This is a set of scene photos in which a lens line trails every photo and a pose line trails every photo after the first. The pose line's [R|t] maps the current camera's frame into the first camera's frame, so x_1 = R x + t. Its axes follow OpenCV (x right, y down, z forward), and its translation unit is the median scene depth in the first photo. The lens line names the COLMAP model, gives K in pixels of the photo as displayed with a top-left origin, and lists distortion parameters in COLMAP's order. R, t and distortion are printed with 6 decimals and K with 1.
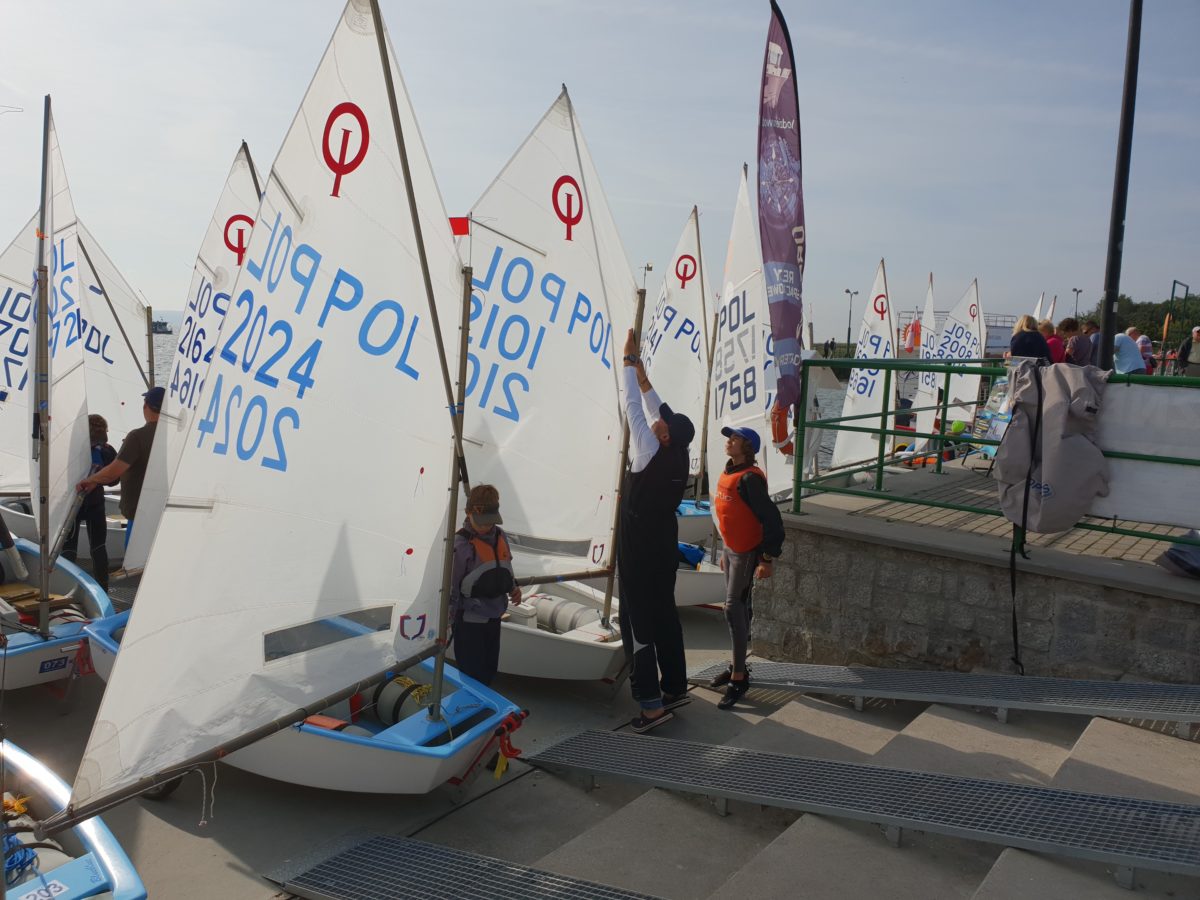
lens RADIAL K [[935.6, 0, 568.2], [0, 935.6, 476.1], [0, 0, 1]] dist [0.000004, 0.000317]
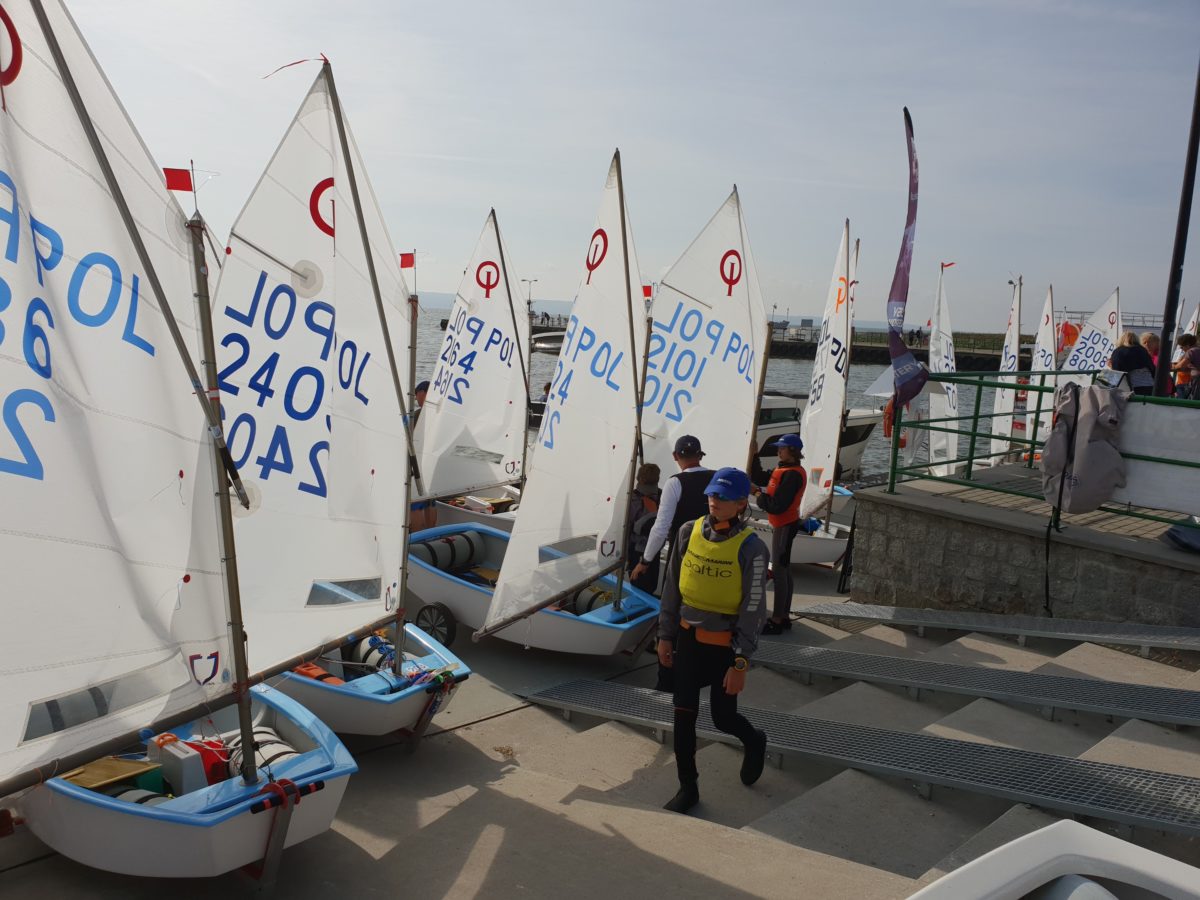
lens RADIAL K [[935.6, 0, 568.2], [0, 935.6, 476.1], [0, 0, 1]] dist [0.000004, 0.000317]
pose [[0.987320, 0.043854, -0.152564, 0.001639], [-0.041223, 0.998942, 0.020373, 0.010828], [0.153296, -0.013825, 0.988084, -0.415308]]
